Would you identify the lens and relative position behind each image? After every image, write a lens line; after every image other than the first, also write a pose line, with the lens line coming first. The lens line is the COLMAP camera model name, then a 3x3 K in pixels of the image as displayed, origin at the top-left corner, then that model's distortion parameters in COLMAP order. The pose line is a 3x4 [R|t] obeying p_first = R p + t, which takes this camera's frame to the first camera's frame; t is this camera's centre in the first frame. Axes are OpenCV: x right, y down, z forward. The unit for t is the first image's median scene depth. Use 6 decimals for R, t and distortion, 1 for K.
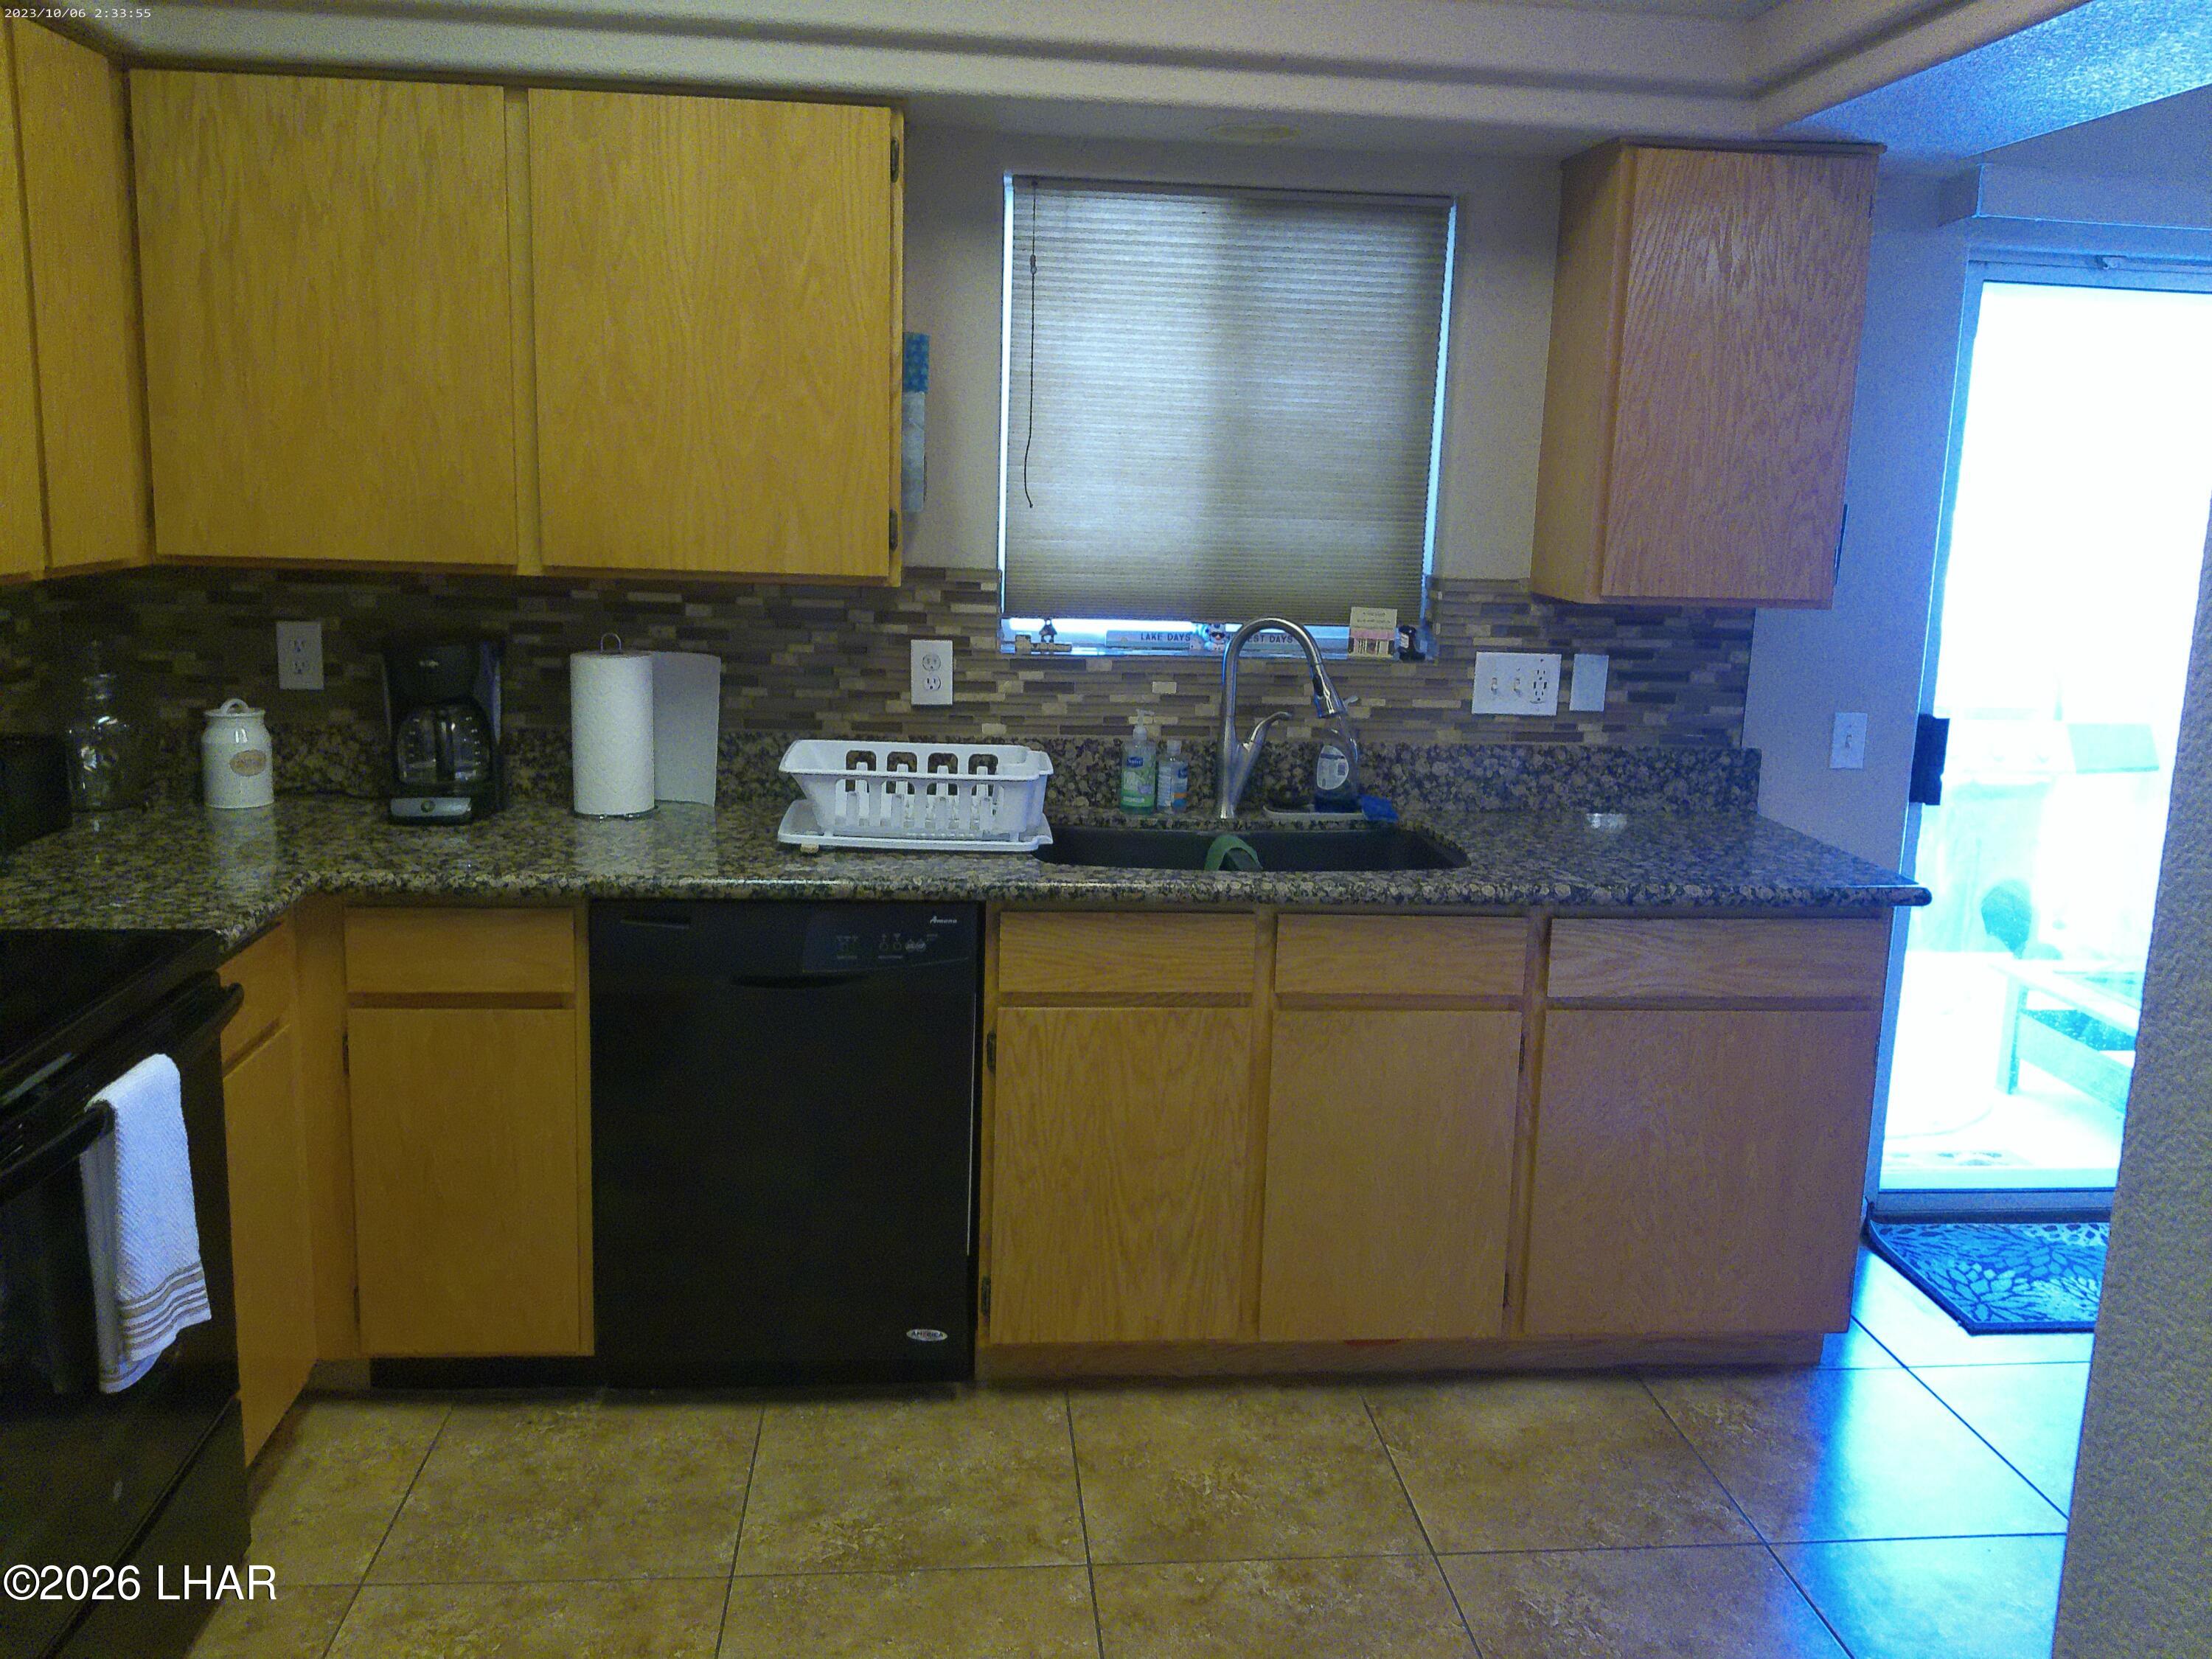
lens RADIAL K [[1778.9, 0, 1148.8], [0, 1778.9, 806.8], [0, 0, 1]] dist [0.075234, -0.125911]
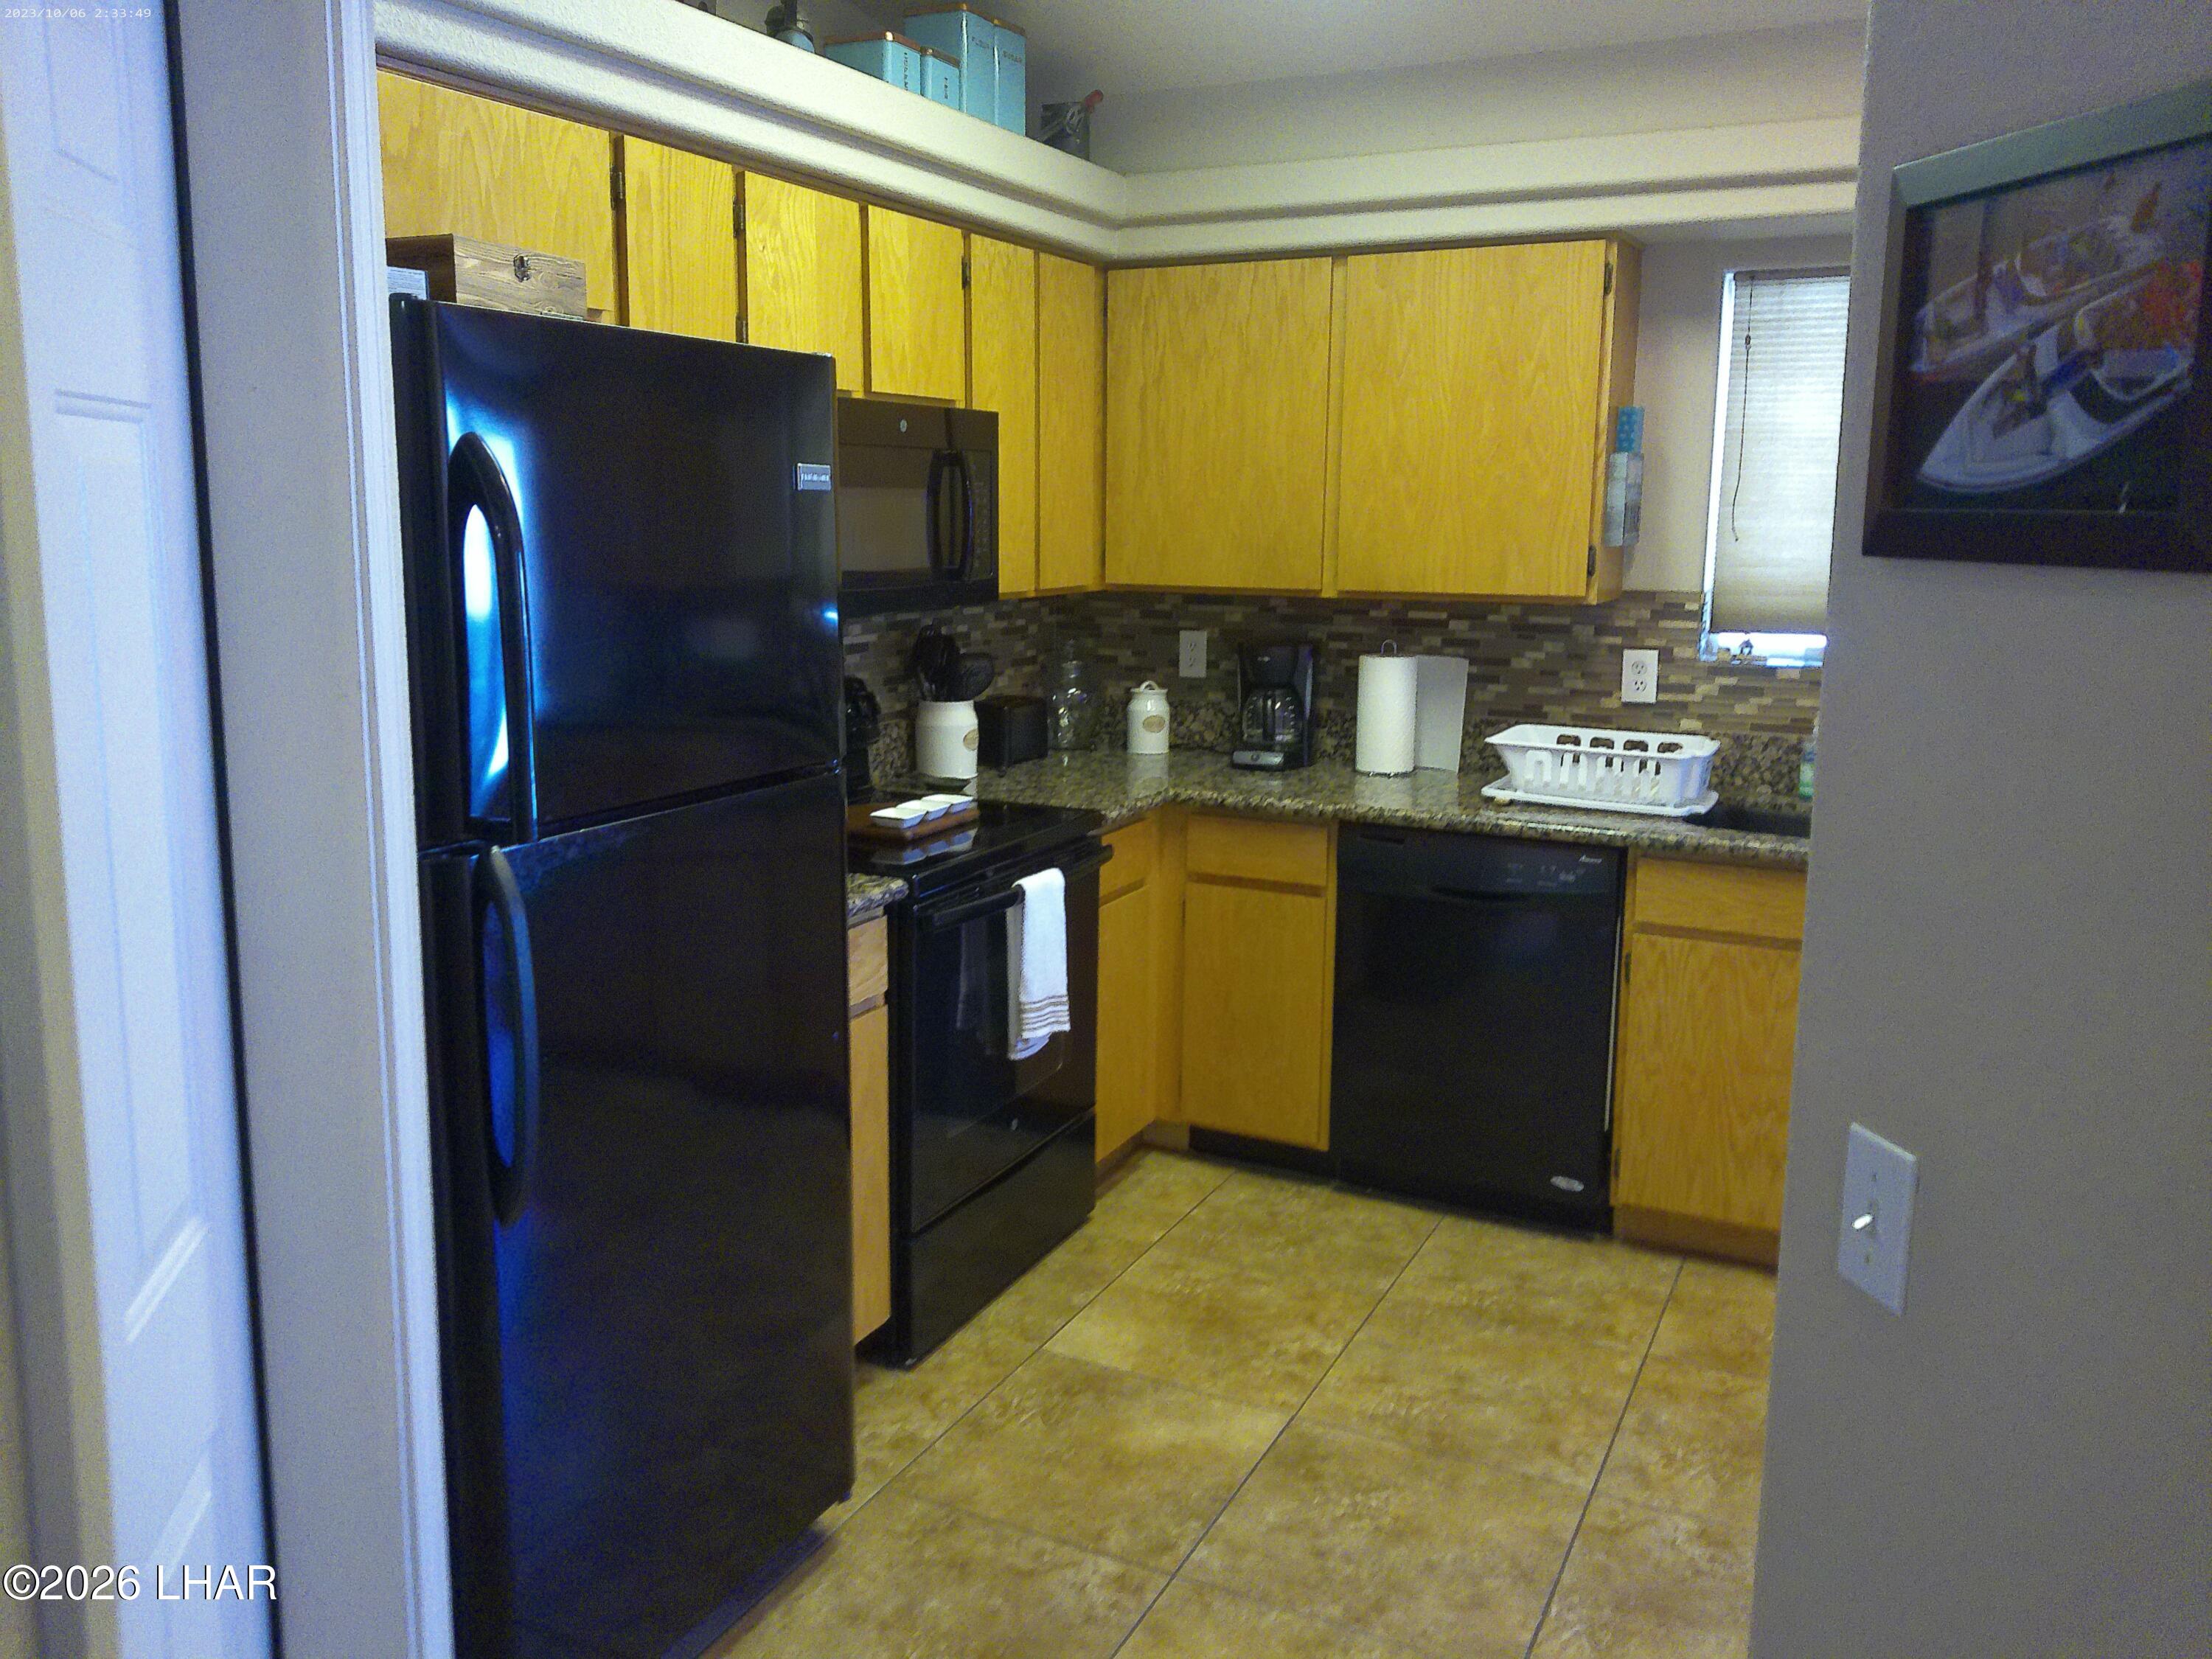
lens RADIAL K [[1778.9, 0, 1106.3], [0, 1778.9, 820.1], [0, 0, 1]] dist [0.075234, -0.125911]
pose [[0.847721, 0.067005, -0.526193, 0.259237], [-0.077436, 0.996995, 0.002204, 0.057590], [0.524760, 0.038877, 0.850362, -0.283970]]
